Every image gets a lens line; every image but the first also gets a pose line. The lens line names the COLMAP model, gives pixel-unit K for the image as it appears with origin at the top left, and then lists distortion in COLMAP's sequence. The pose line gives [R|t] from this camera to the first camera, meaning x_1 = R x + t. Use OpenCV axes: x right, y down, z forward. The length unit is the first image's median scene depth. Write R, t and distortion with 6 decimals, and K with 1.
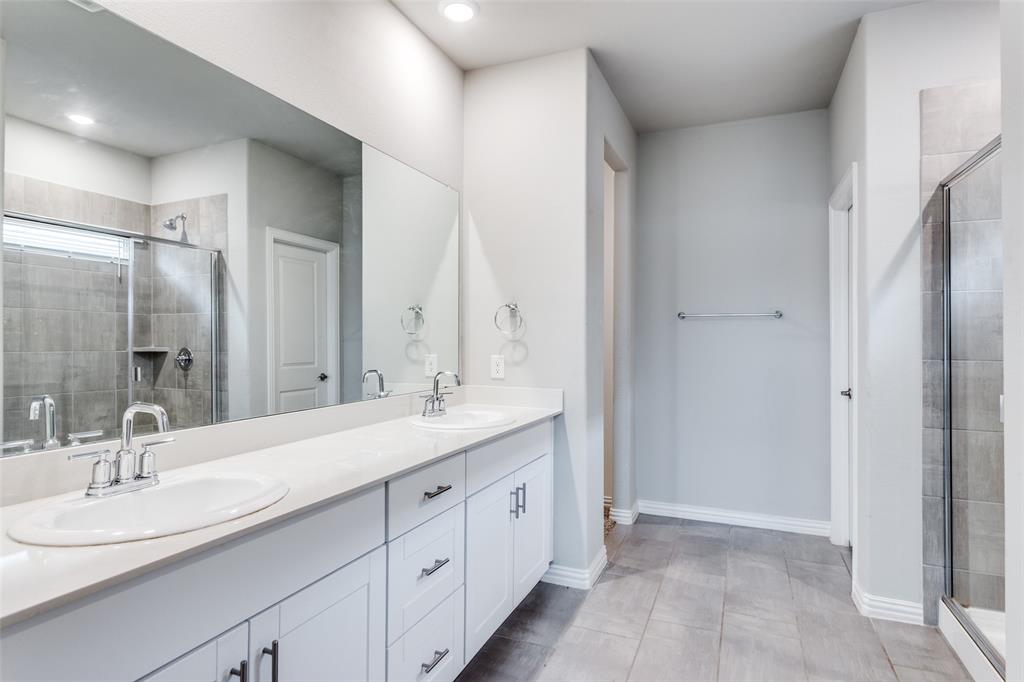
lens RADIAL K [[543.1, 0, 510.7], [0, 543.1, 340.3], [0, 0, 1]] dist [-0.003358, 0.000414]
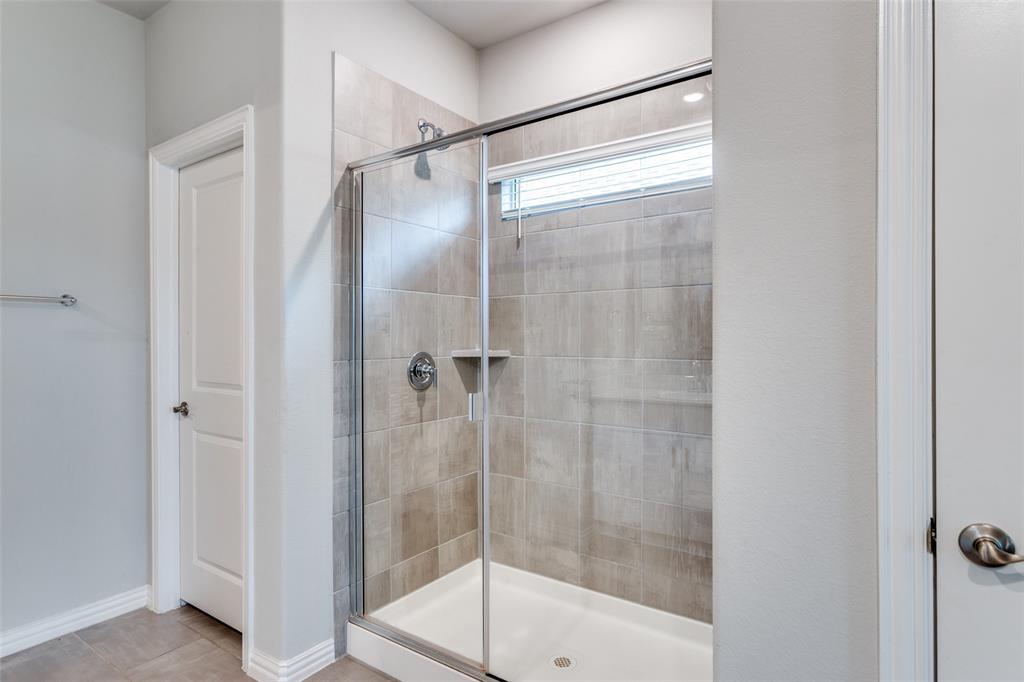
lens RADIAL K [[543.1, 0, 511.3], [0, 543.1, 343.2], [0, 0, 1]] dist [-0.003358, 0.000414]
pose [[0.213374, -0.008558, 0.976933, -0.037437], [0.004352, 0.999960, 0.007809, 0.001415], [-0.976961, 0.002586, 0.213403, 0.532593]]
